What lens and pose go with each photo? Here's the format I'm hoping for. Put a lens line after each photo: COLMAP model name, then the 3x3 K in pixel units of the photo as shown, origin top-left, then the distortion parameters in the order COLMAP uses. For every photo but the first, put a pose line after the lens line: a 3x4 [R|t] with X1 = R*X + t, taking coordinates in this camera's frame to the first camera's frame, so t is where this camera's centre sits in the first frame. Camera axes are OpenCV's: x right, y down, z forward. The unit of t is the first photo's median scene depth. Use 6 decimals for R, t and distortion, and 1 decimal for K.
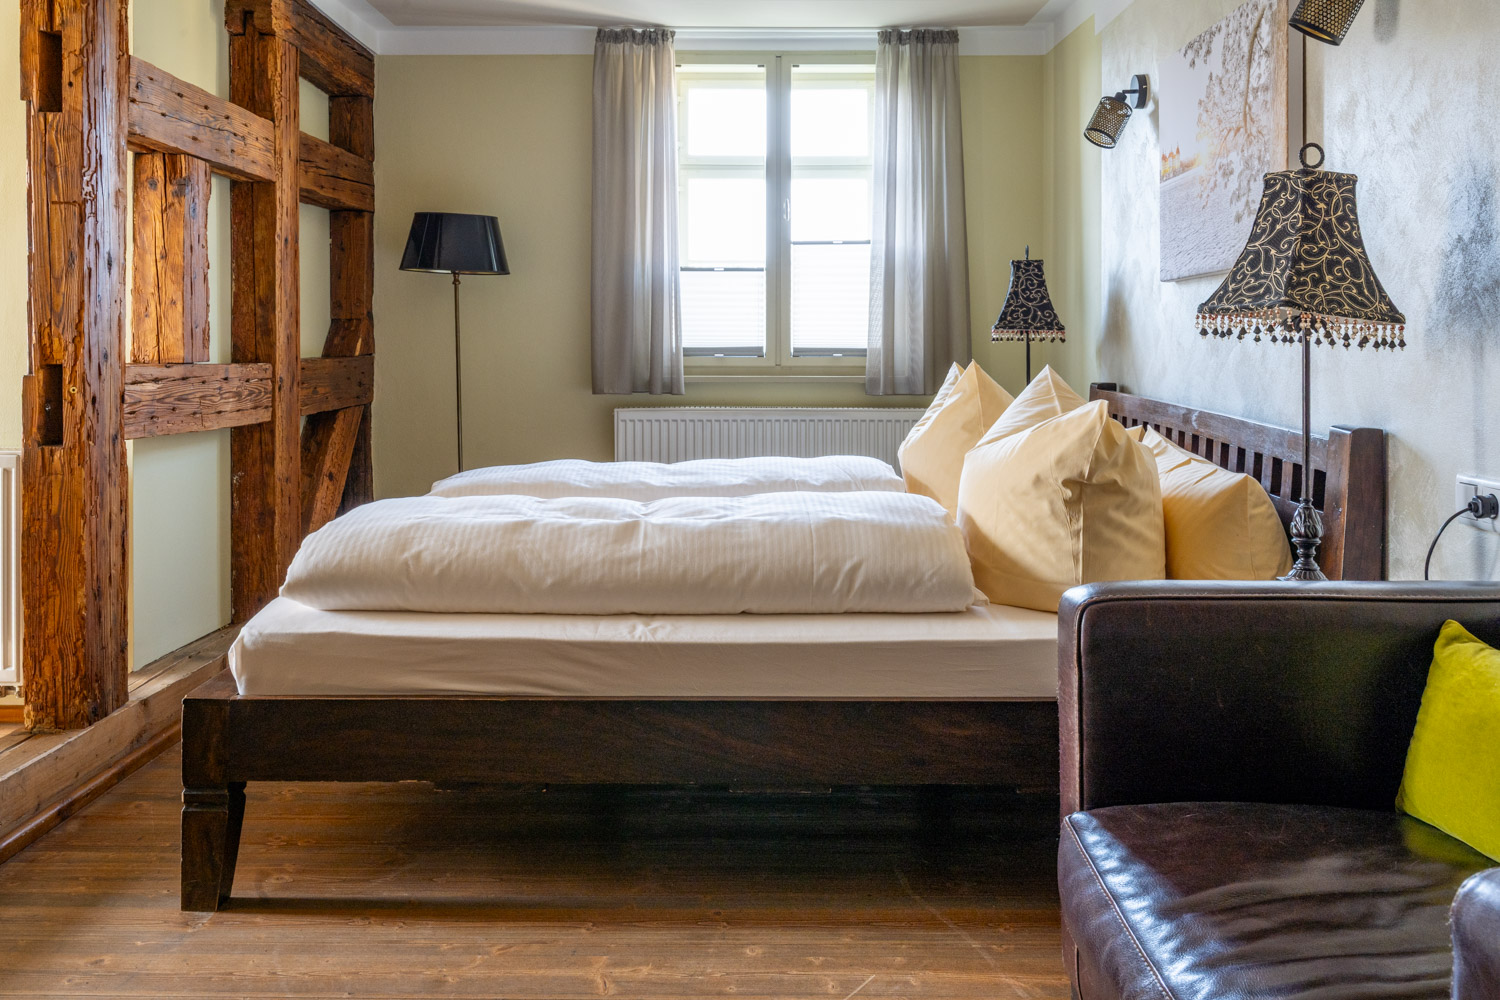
lens RADIAL K [[1377.3, 0, 737.4], [0, 1377.3, 321.0], [0, 0, 1]] dist [0.000971, 0.000000]
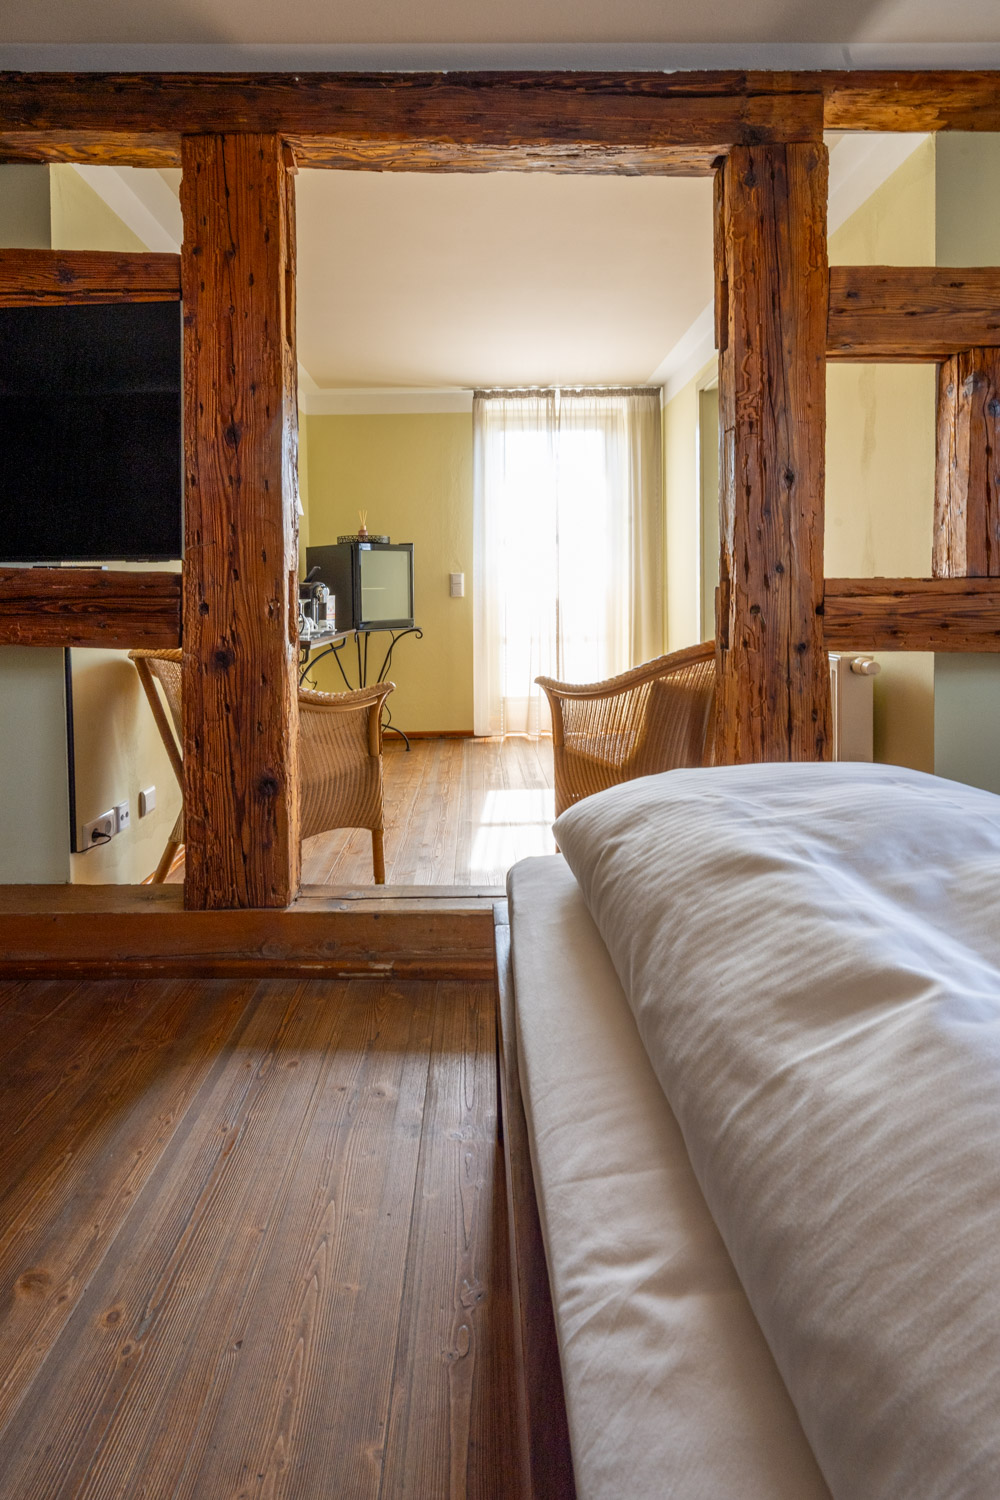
lens RADIAL K [[730.8, 0, 478.8], [0, 730.8, 612.6], [0, 0, 1]] dist [-0.000116, -0.001405]
pose [[0.025921, 0.024782, -0.999357, 0.086919], [0.023355, 0.999405, 0.025389, 0.039947], [0.999391, -0.023998, 0.025327, 0.757230]]
